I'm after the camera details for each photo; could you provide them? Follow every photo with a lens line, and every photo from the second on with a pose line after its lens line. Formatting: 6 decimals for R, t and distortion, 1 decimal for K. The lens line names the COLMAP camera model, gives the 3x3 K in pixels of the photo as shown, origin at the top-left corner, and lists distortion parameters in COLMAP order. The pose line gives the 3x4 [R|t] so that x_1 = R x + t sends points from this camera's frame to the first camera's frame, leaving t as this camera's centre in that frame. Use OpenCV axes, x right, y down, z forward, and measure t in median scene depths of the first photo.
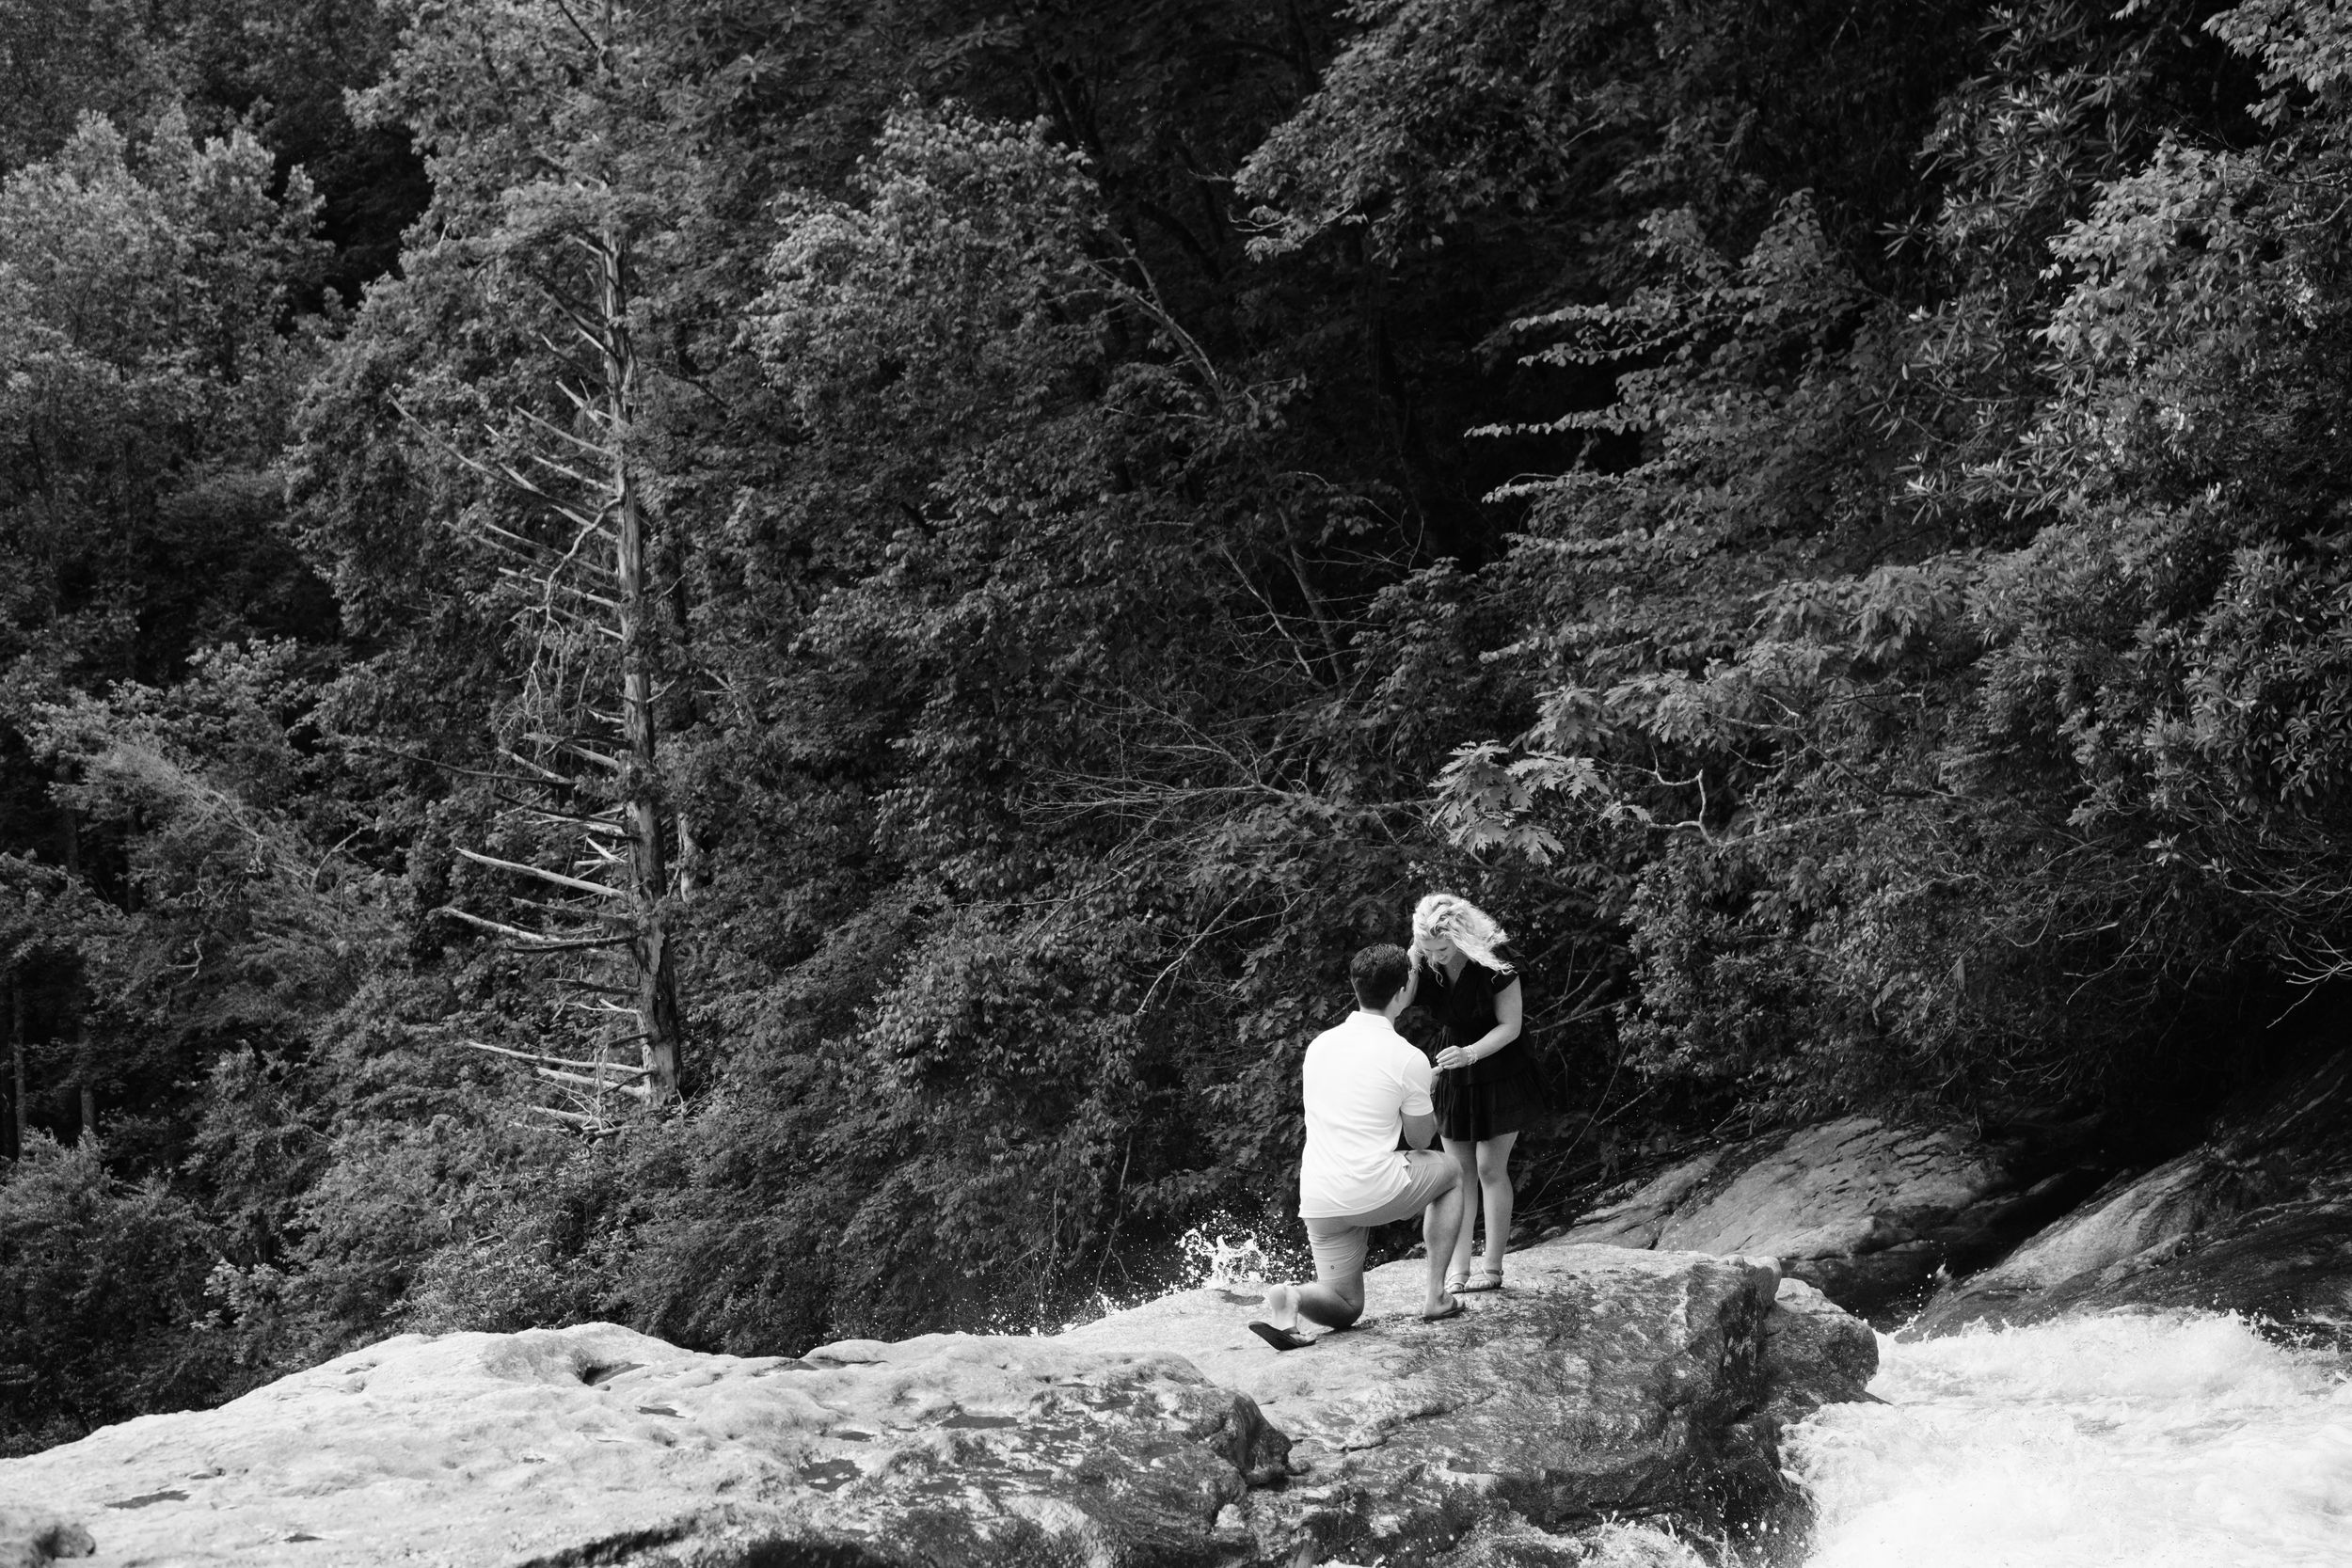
lens RADIAL K [[5148.2, 0, 1176.0], [0, 5148.2, 784.0], [0, 0, 1]] dist [-0.047902, -0.092632]
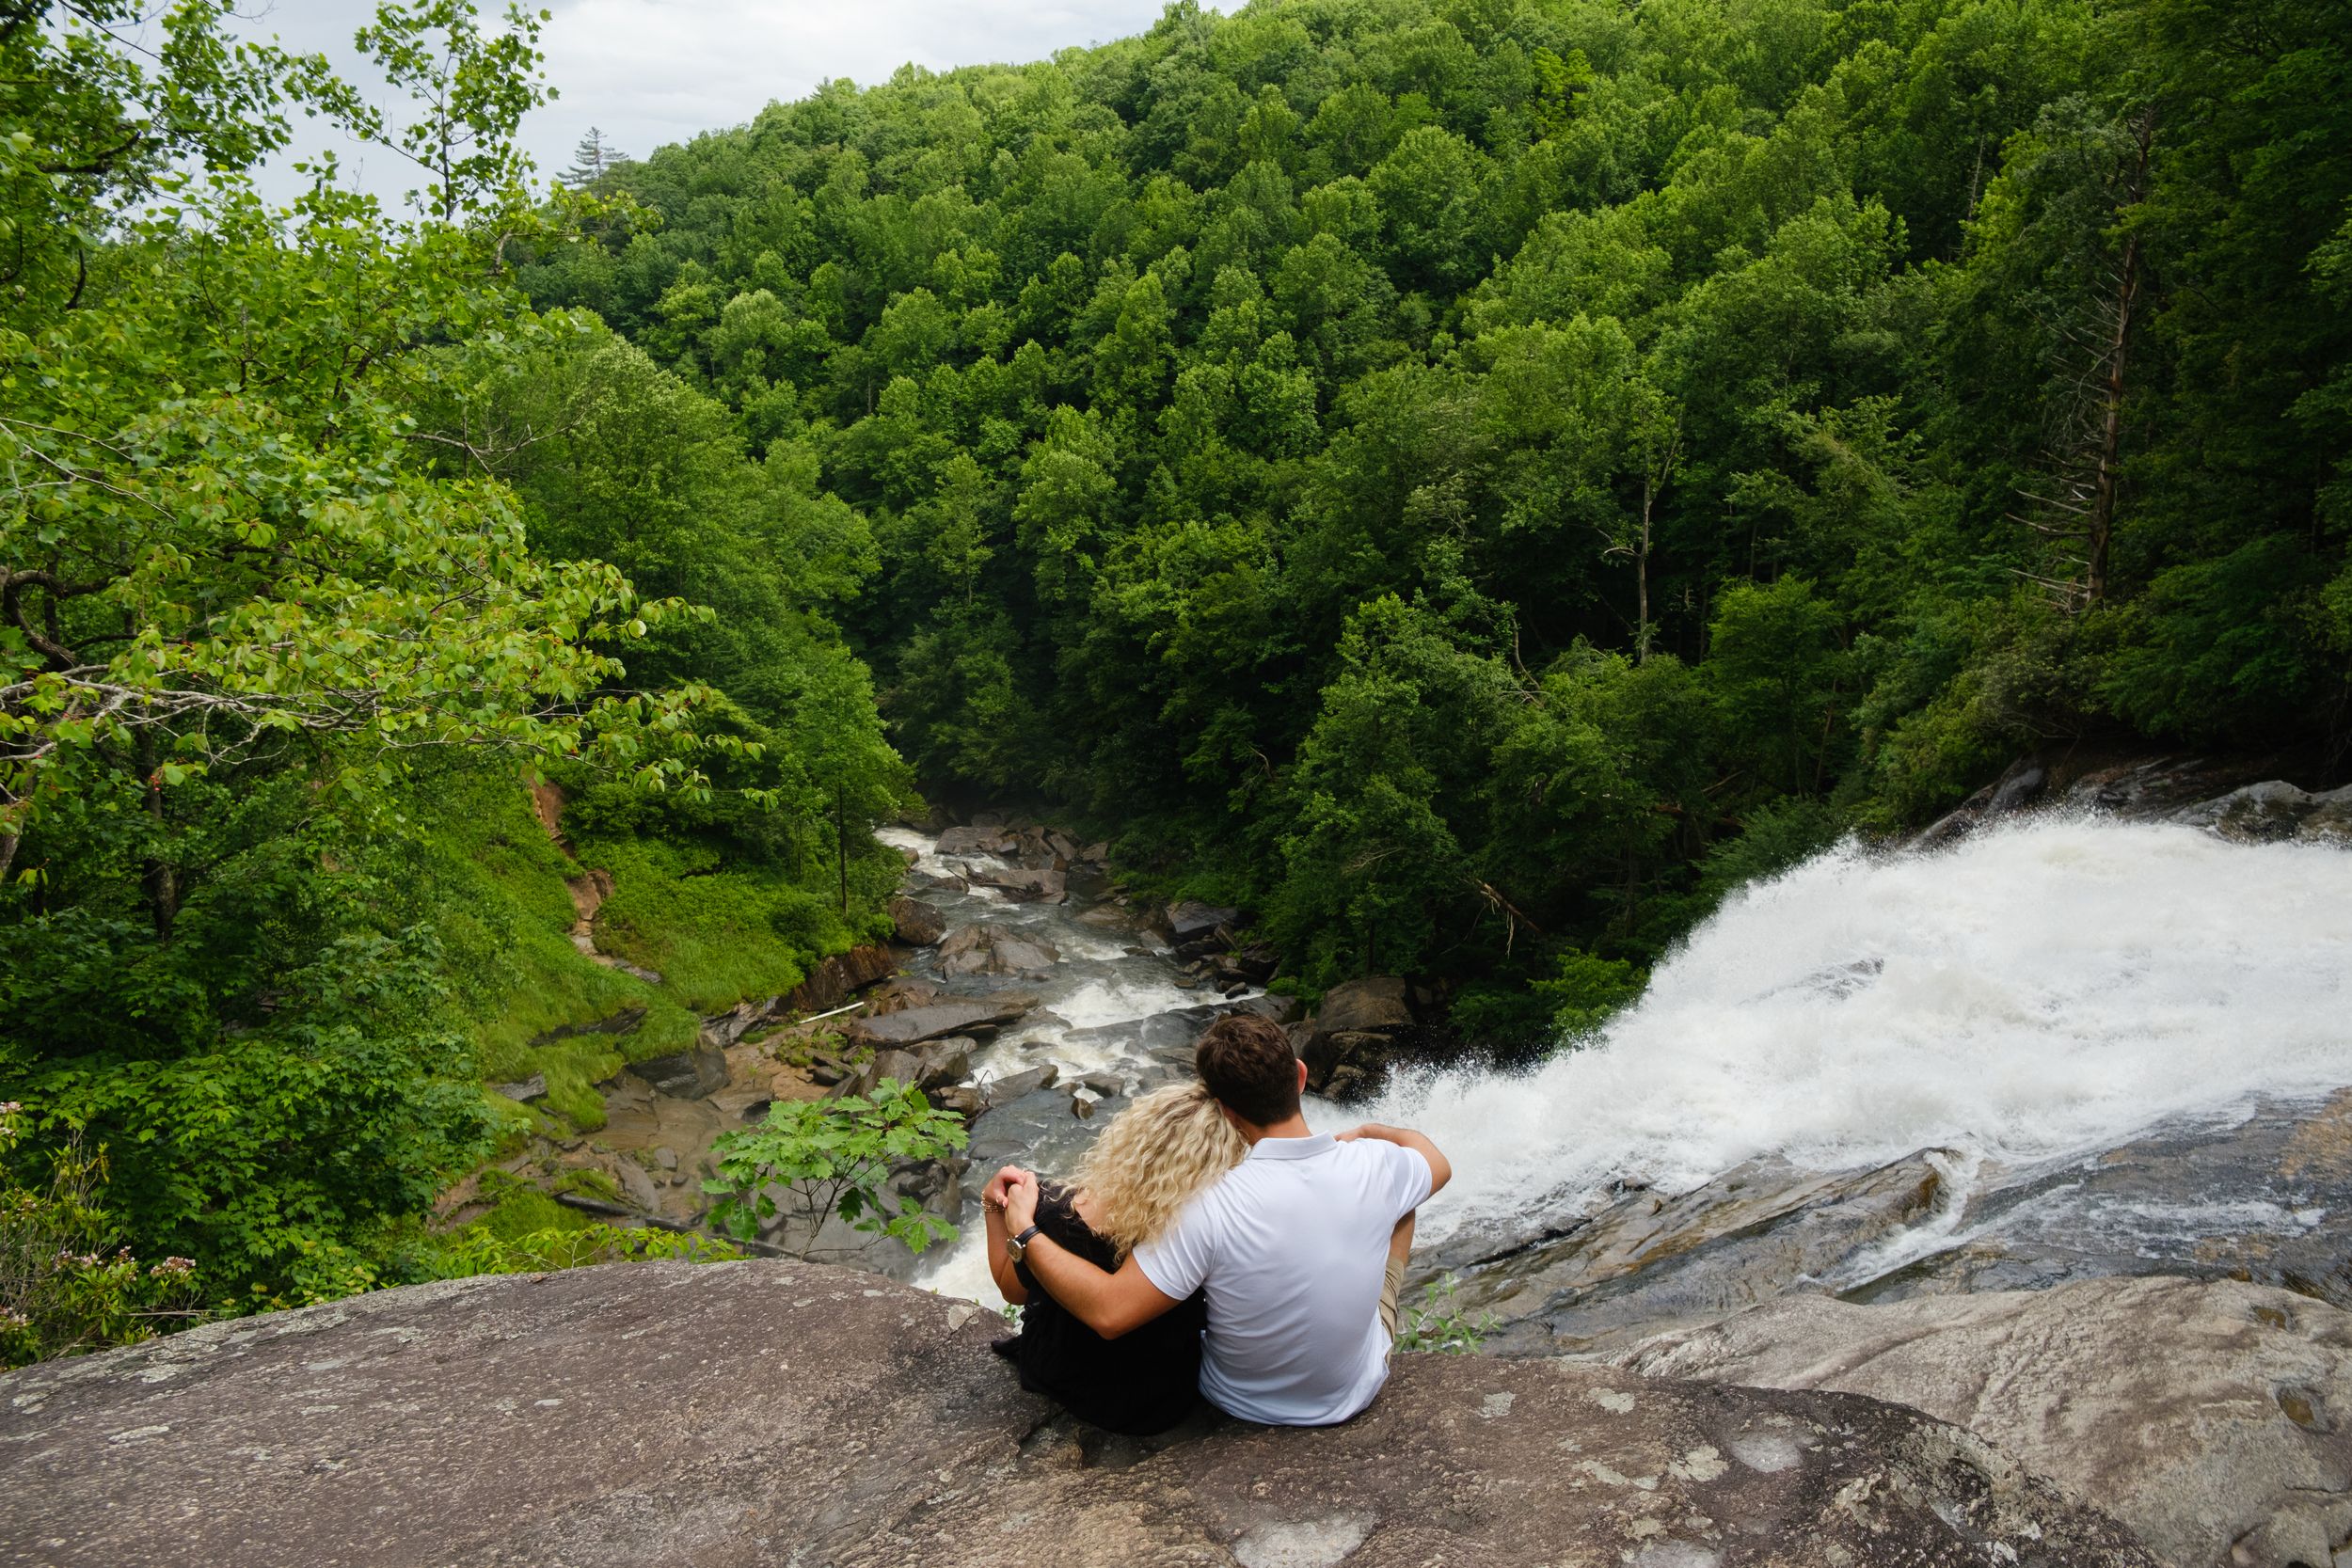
lens RADIAL K [[1648.2, 0, 1176.0], [0, 1648.2, 784.0], [0, 0, 1]] dist [-0.002200, -0.004769]
pose [[0.858274, 0.153158, -0.489805, -0.118046], [-0.048482, 0.974358, 0.219719, -0.006470], [0.510897, -0.164832, 0.843691, 0.150144]]
